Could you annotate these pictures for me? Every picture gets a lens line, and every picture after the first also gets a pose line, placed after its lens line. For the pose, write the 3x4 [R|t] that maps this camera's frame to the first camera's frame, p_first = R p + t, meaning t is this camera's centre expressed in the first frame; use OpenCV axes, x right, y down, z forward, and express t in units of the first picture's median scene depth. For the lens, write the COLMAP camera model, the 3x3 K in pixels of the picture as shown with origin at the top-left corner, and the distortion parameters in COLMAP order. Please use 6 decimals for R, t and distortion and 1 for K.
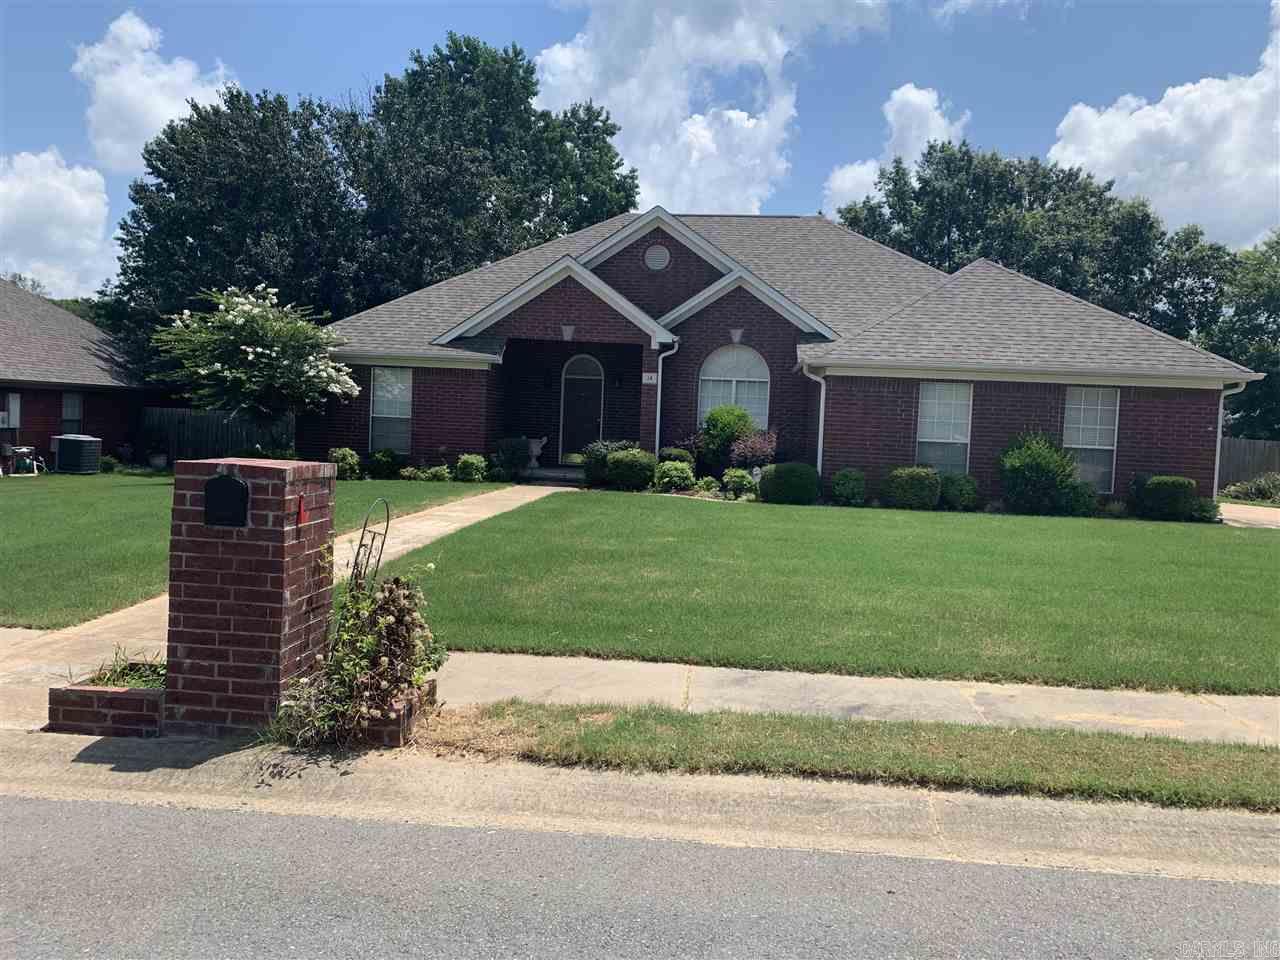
lens RADIAL K [[972.0, 0, 642.3], [0, 972.0, 483.4], [0, 0, 1]] dist [0.008508, -0.023263]
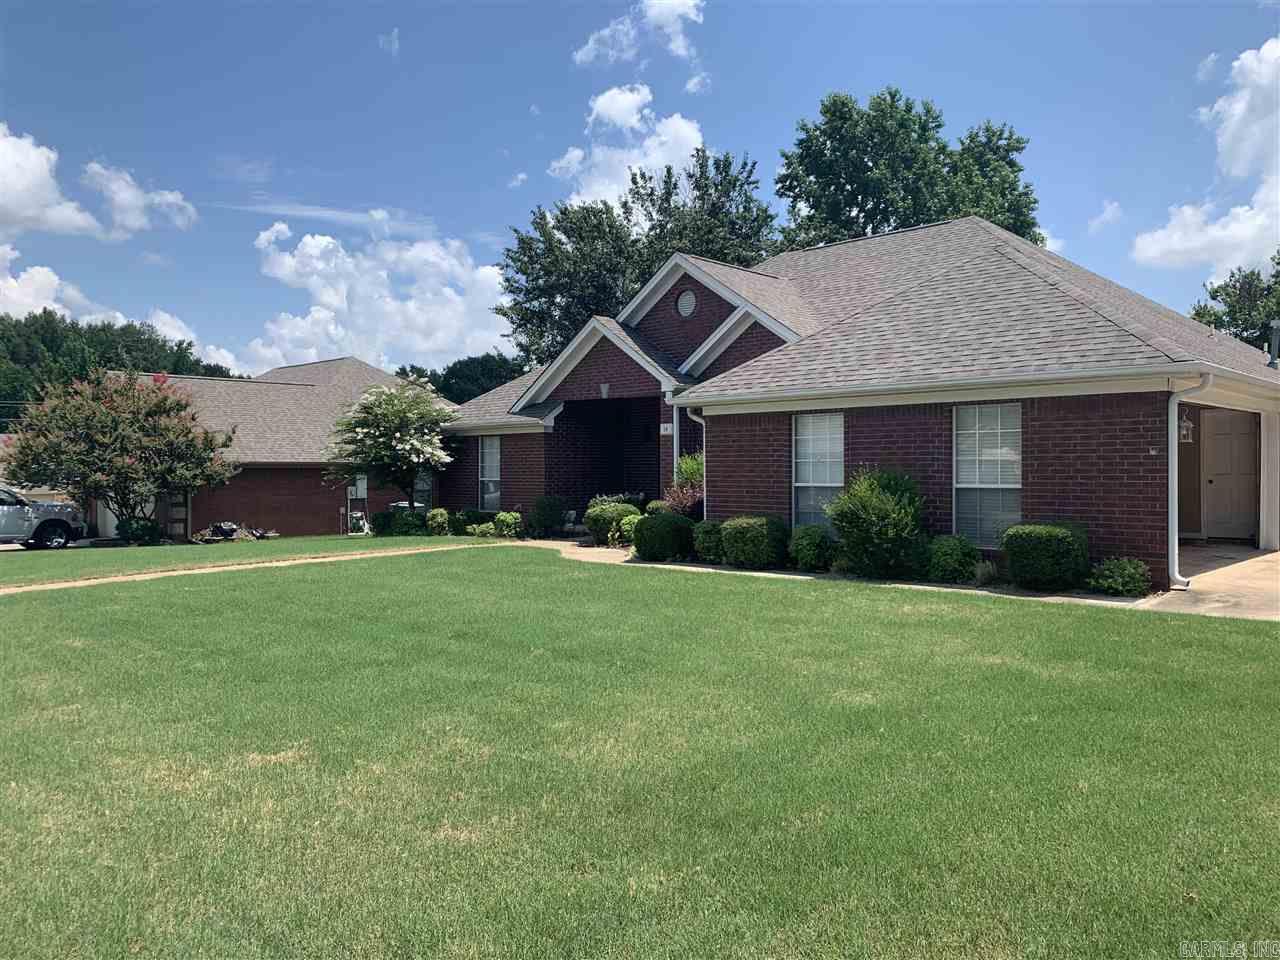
lens RADIAL K [[972.0, 0, 642.0], [0, 972.0, 475.7], [0, 0, 1]] dist [0.008508, -0.023263]
pose [[0.790498, -0.043146, -0.610943, 0.577831], [0.003685, 0.997833, -0.065701, 0.001430], [0.612453, 0.049685, 0.788944, 0.223491]]
